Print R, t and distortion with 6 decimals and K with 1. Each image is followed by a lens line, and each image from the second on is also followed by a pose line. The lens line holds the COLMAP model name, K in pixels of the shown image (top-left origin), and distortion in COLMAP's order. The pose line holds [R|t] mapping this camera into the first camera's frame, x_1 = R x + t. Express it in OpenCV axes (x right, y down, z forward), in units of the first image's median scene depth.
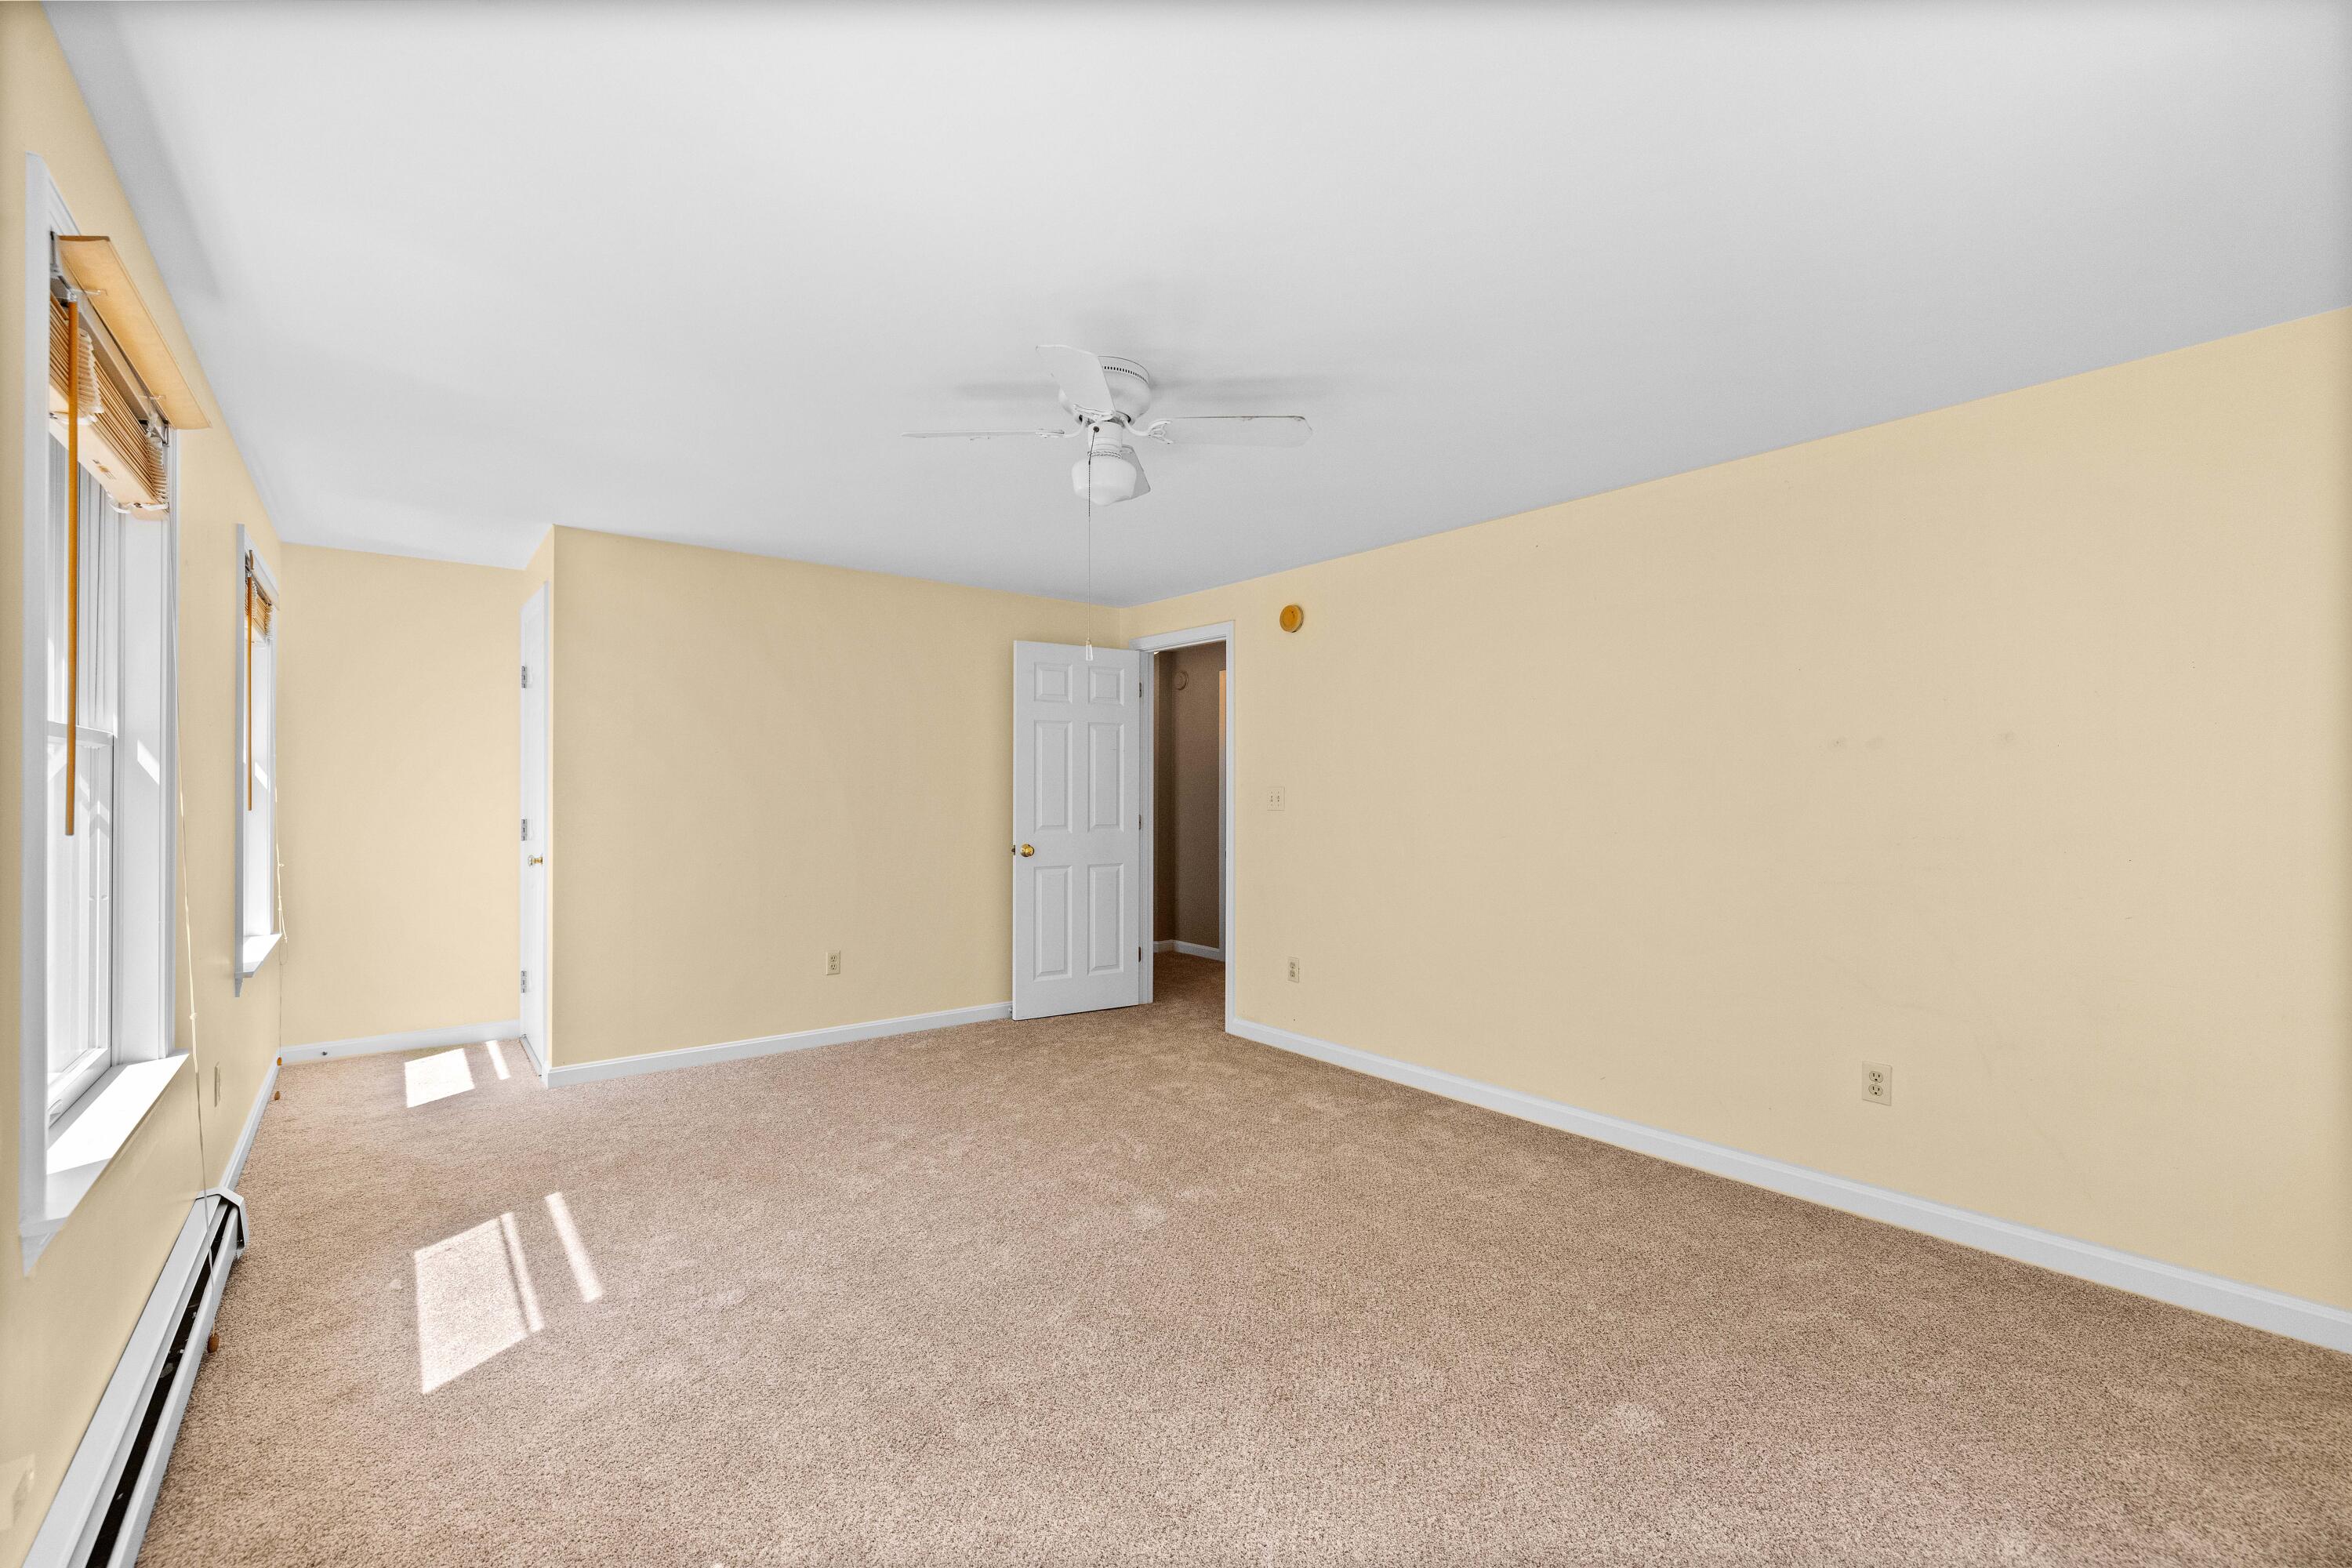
lens RADIAL K [[988.6, 0, 1162.0], [0, 988.6, 797.2], [0, 0, 1]] dist [0.001900, -0.000497]
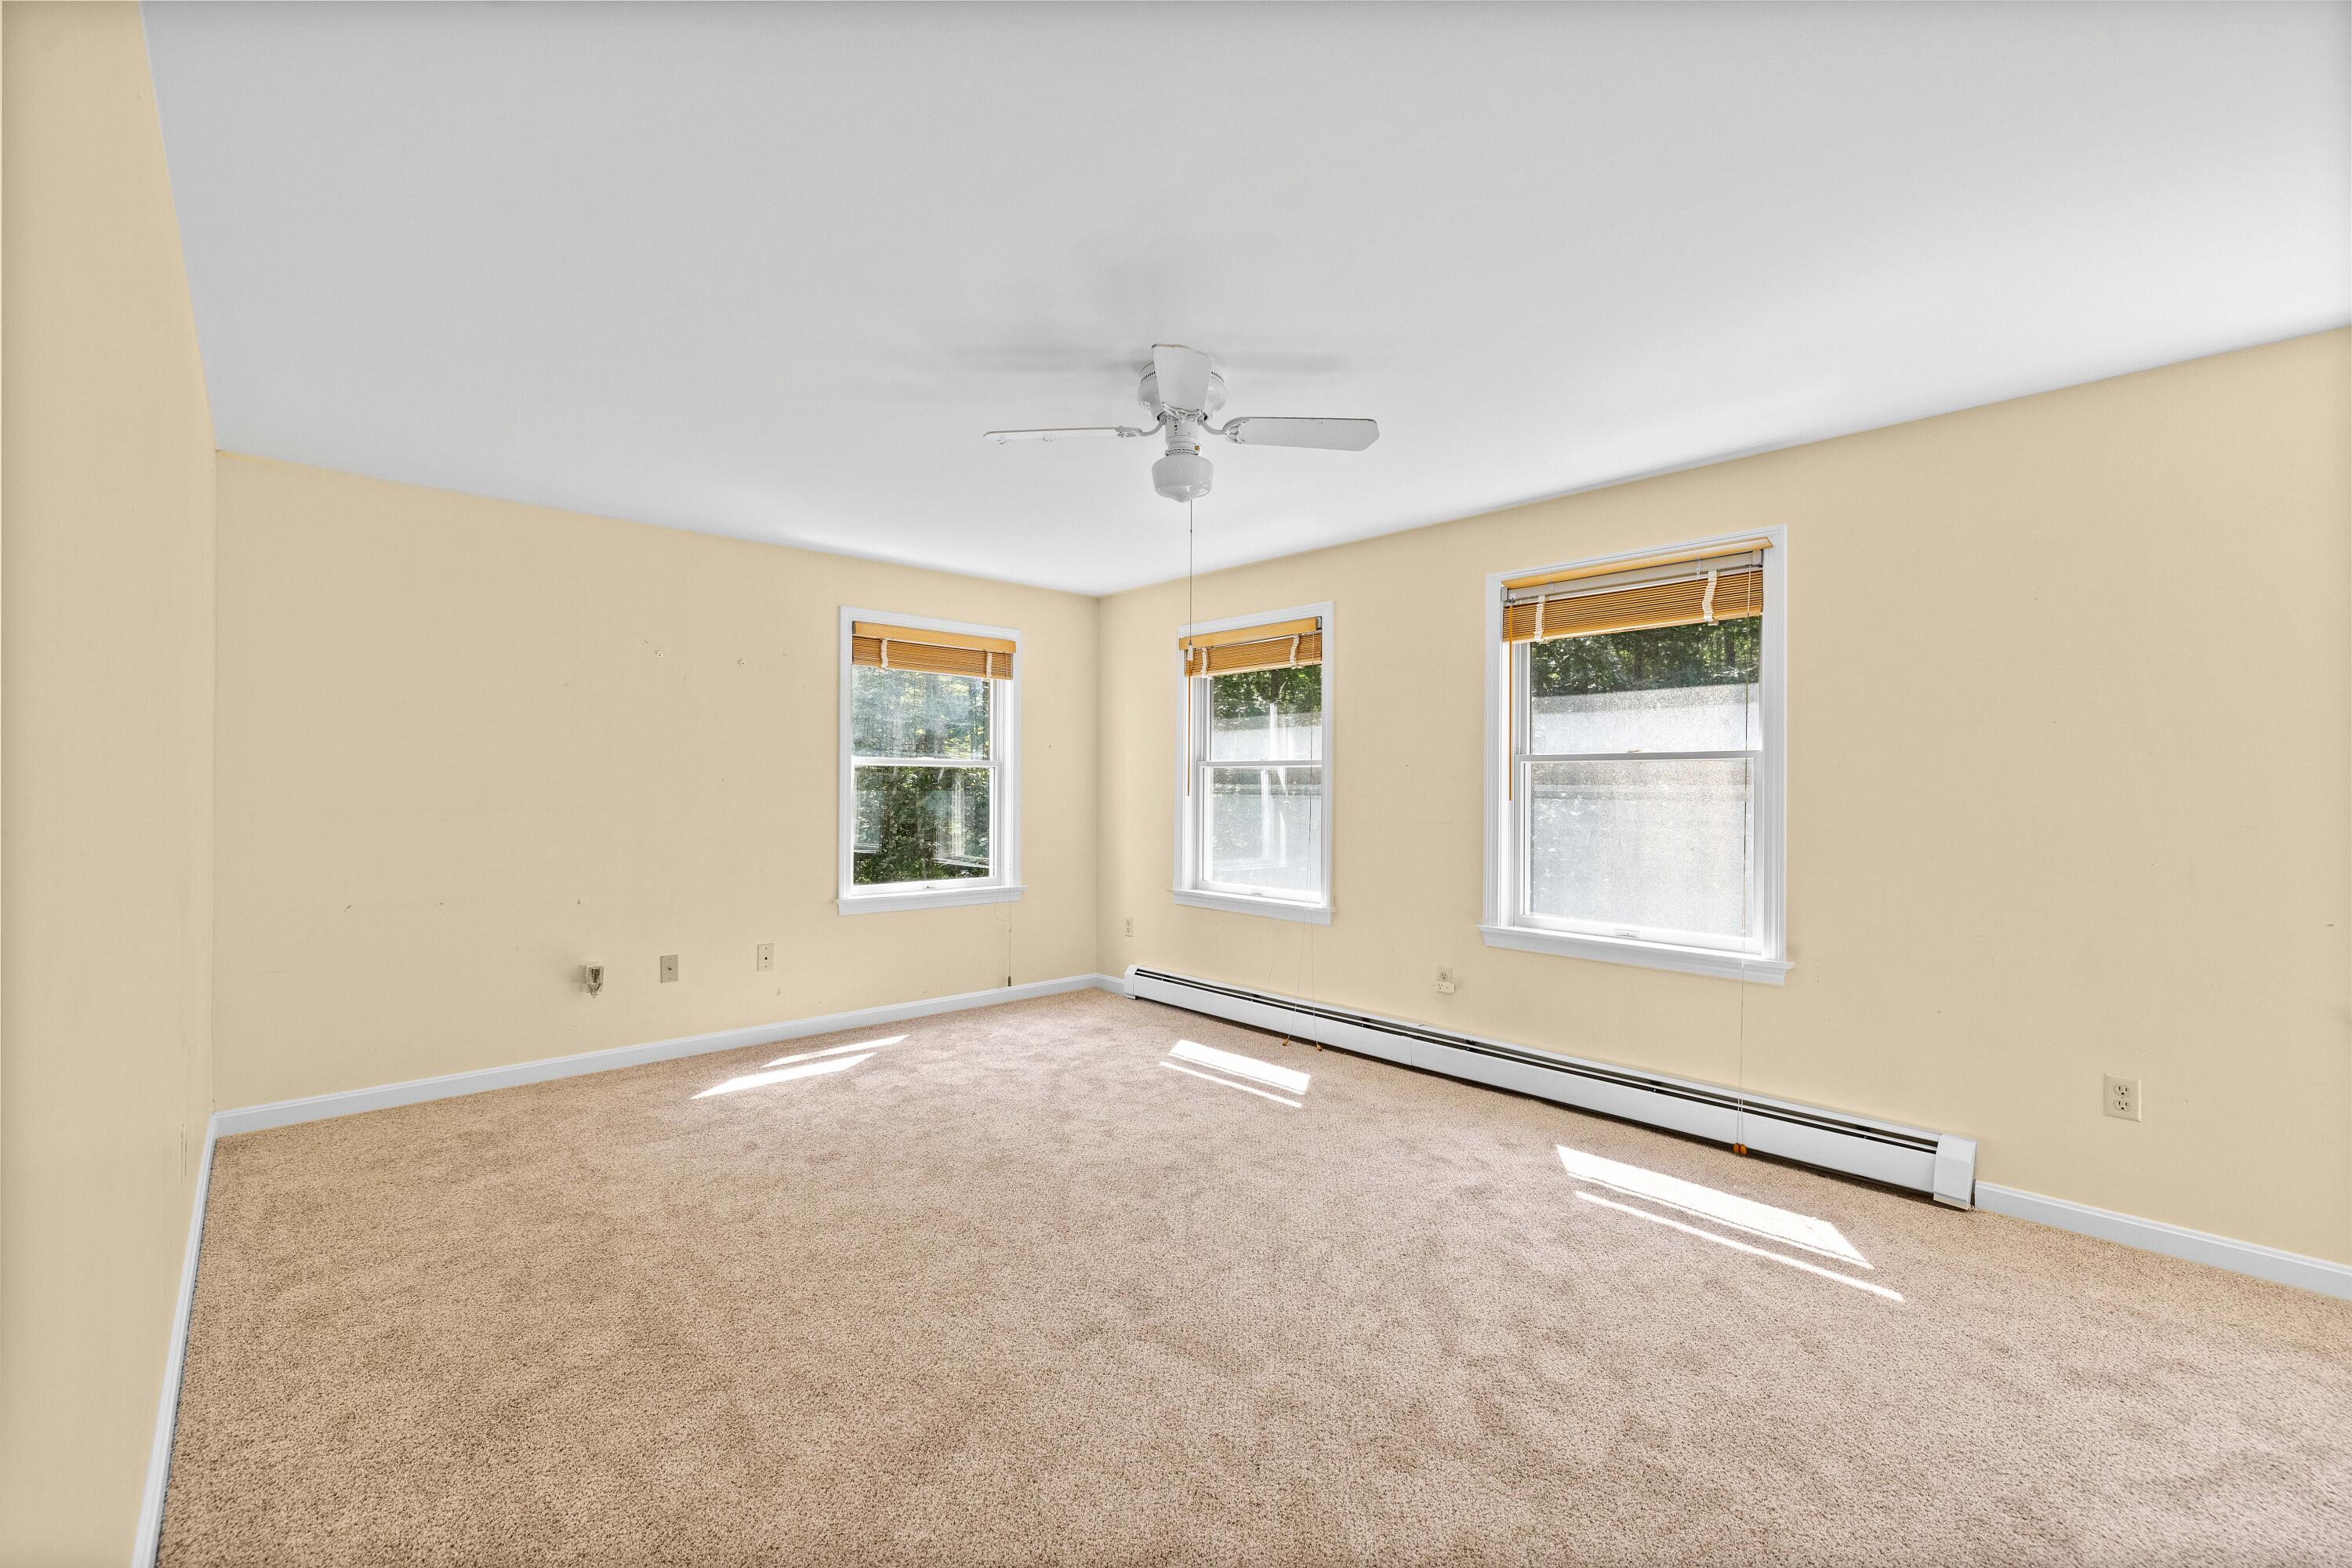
lens RADIAL K [[988.6, 0, 1171.4], [0, 988.6, 792.7], [0, 0, 1]] dist [0.001900, -0.000497]
pose [[-0.996812, -0.005180, -0.079624, 0.033367], [-0.006361, 0.999873, 0.014591, -0.011534], [0.079538, 0.015051, -0.996718, 2.046447]]
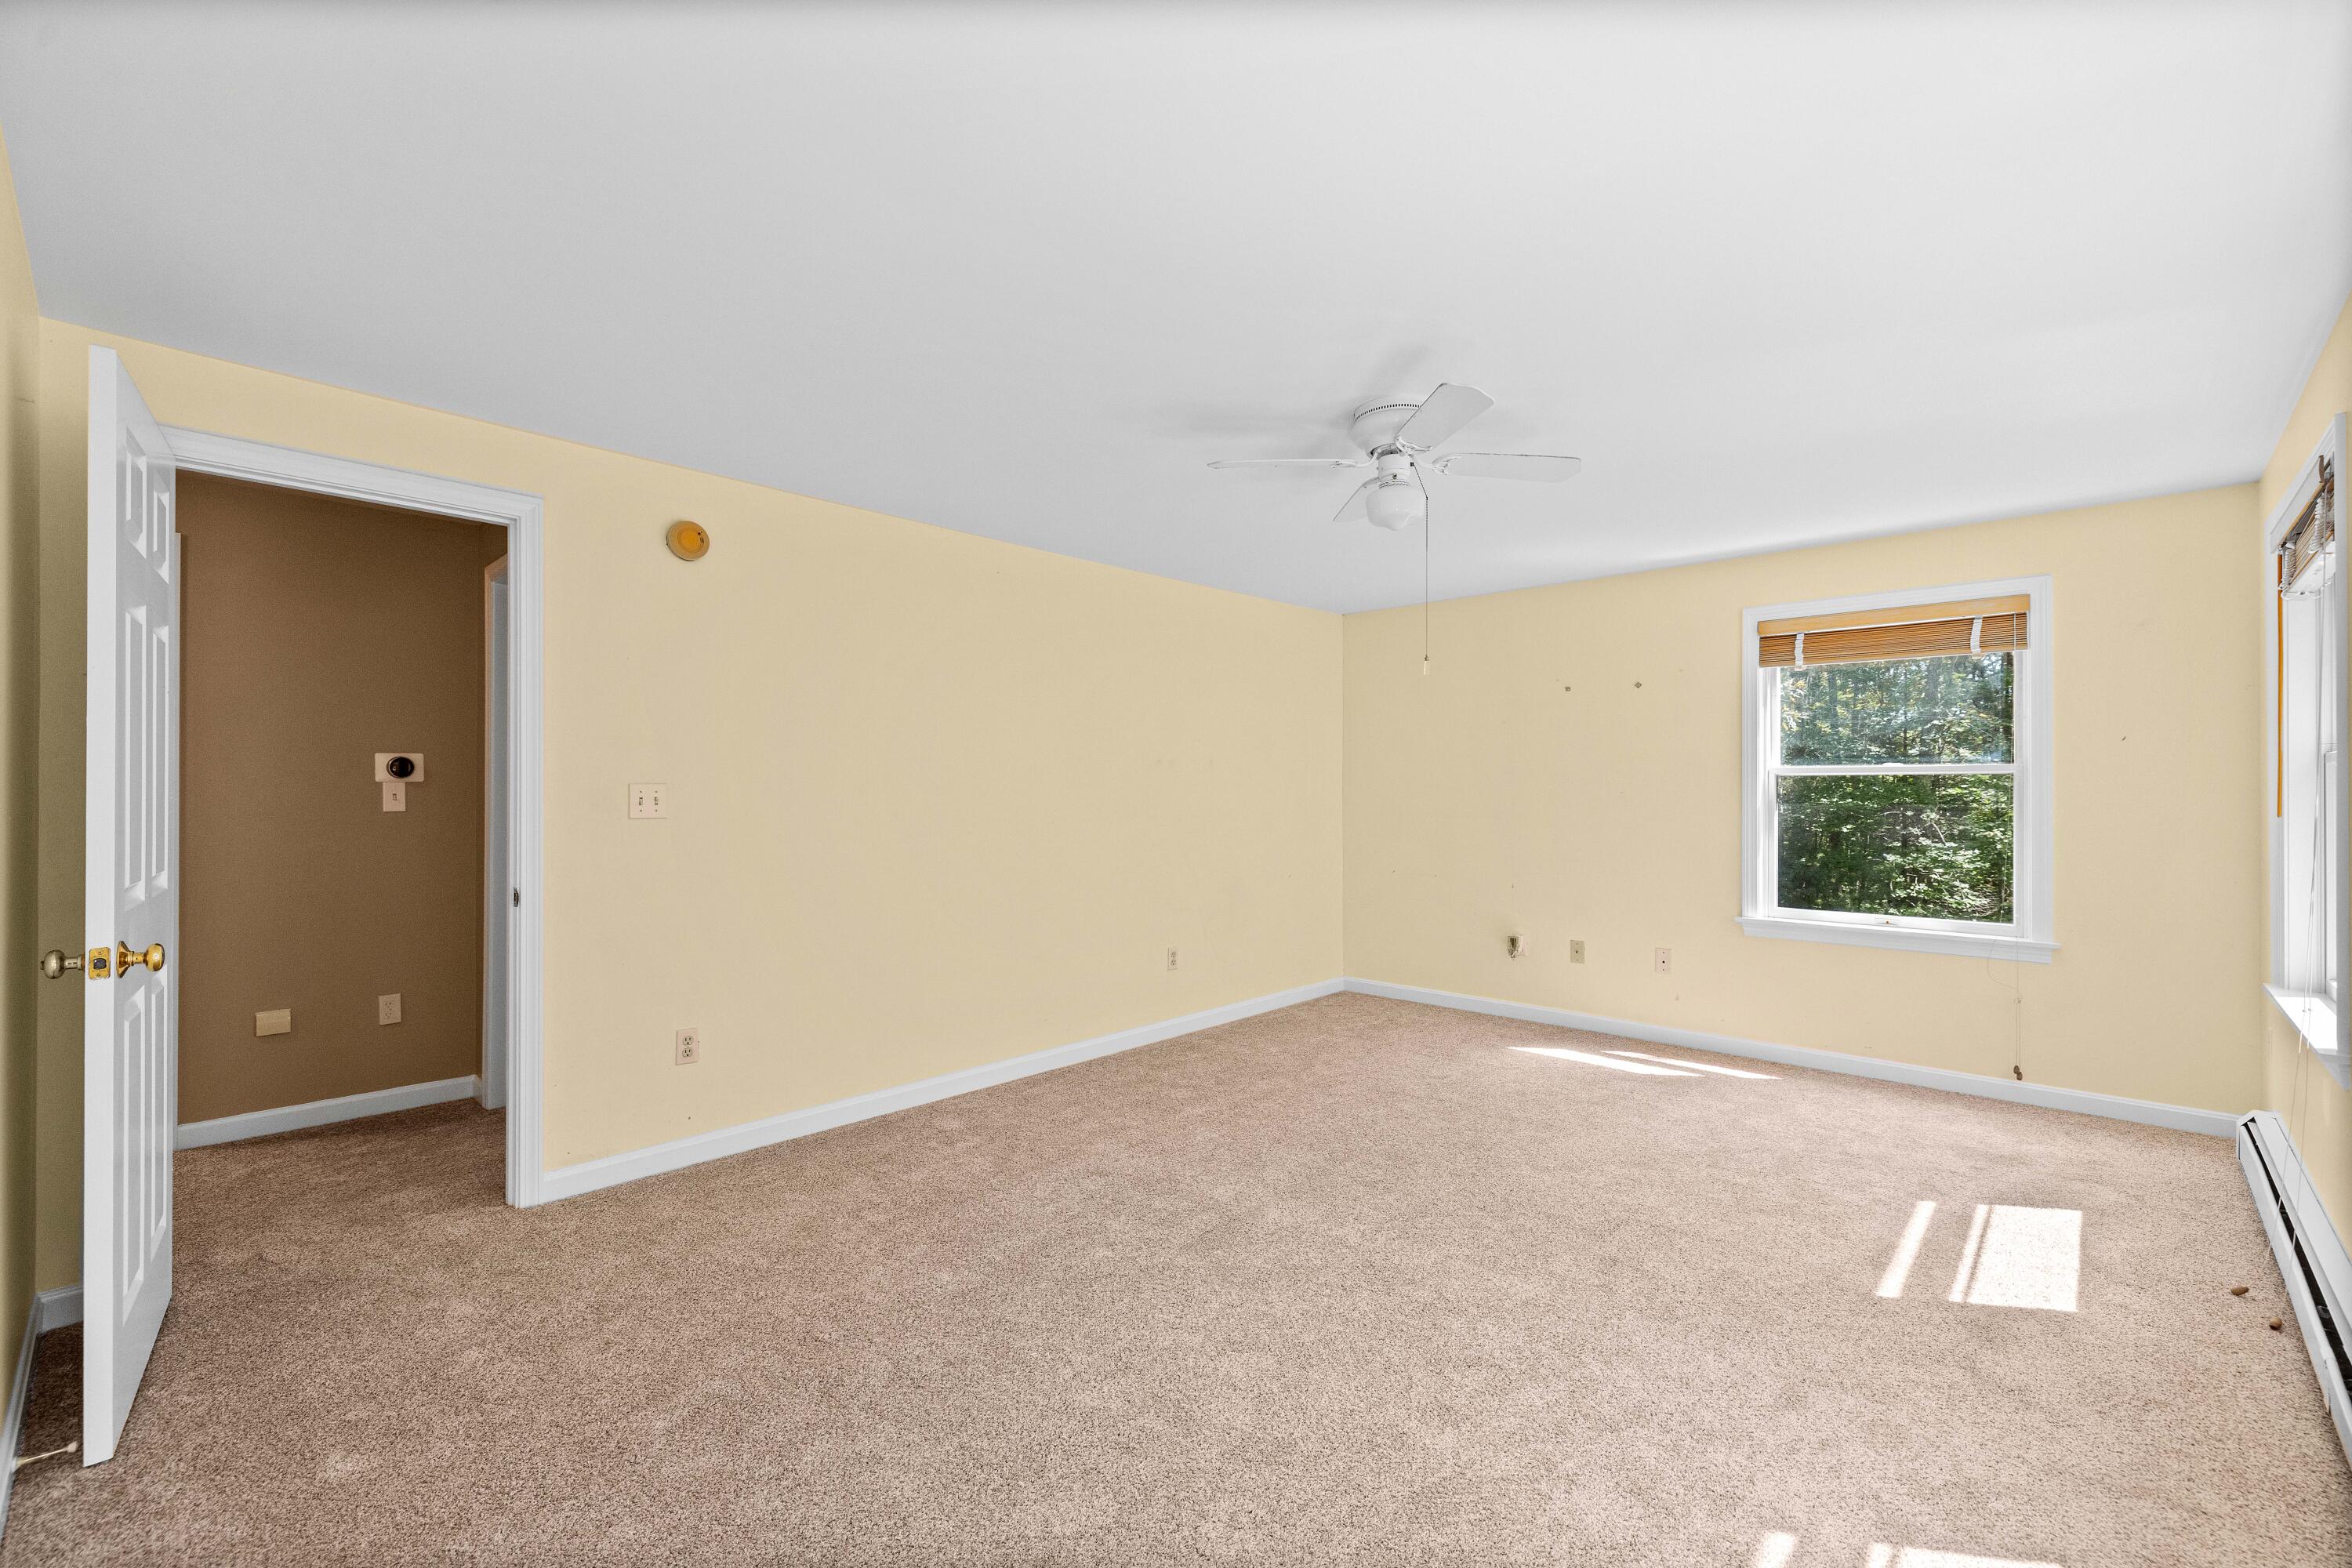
lens RADIAL K [[988.6, 0, 1165.0], [0, 988.6, 781.9], [0, 0, 1]] dist [0.001900, -0.000497]
pose [[-0.146056, 0.009734, 0.989228, -1.109825], [0.001998, 0.999952, -0.009544, -0.006742], [-0.989274, 0.000582, -0.146069, 1.416346]]
